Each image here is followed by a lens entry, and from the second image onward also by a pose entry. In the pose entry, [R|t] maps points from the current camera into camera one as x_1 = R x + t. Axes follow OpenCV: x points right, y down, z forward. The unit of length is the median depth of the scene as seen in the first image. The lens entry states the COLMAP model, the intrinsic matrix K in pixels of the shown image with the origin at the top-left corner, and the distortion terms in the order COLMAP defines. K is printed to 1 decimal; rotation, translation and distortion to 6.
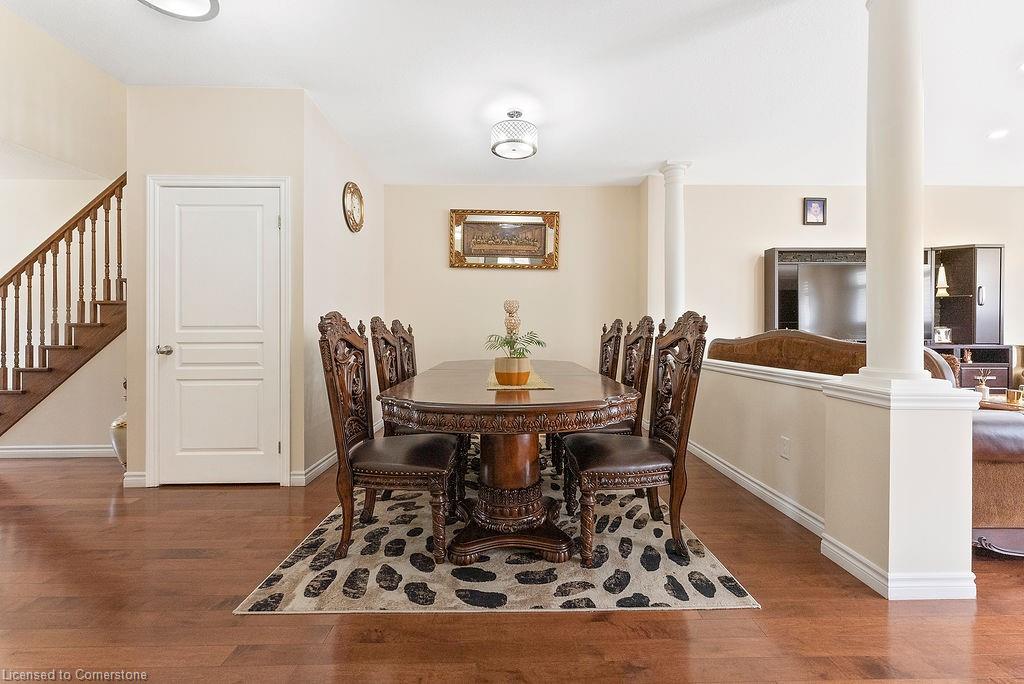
lens RADIAL K [[413.2, 0, 516.4], [0, 413.2, 332.4], [0, 0, 1]] dist [-0.002337, -0.000522]
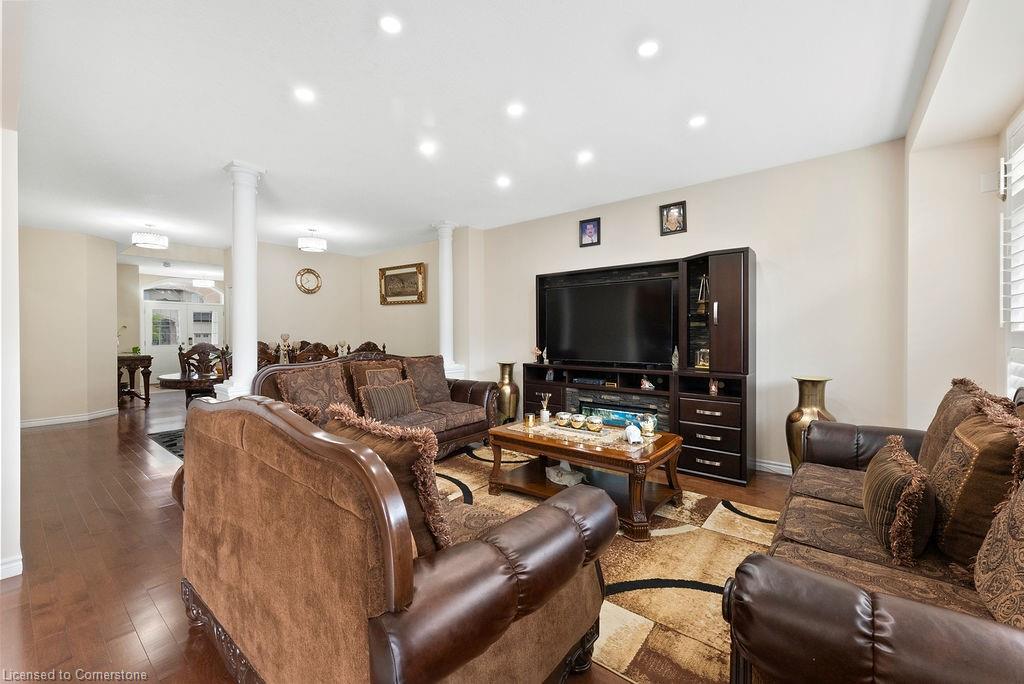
lens RADIAL K [[413.2, 0, 511.9], [0, 413.2, 335.3], [0, 0, 1]] dist [-0.002337, -0.000522]
pose [[0.761769, 0.004531, -0.647833, 1.277963], [-0.007213, 0.999973, -0.001488, -0.039833], [0.647808, 0.005806, 0.761781, 0.108871]]
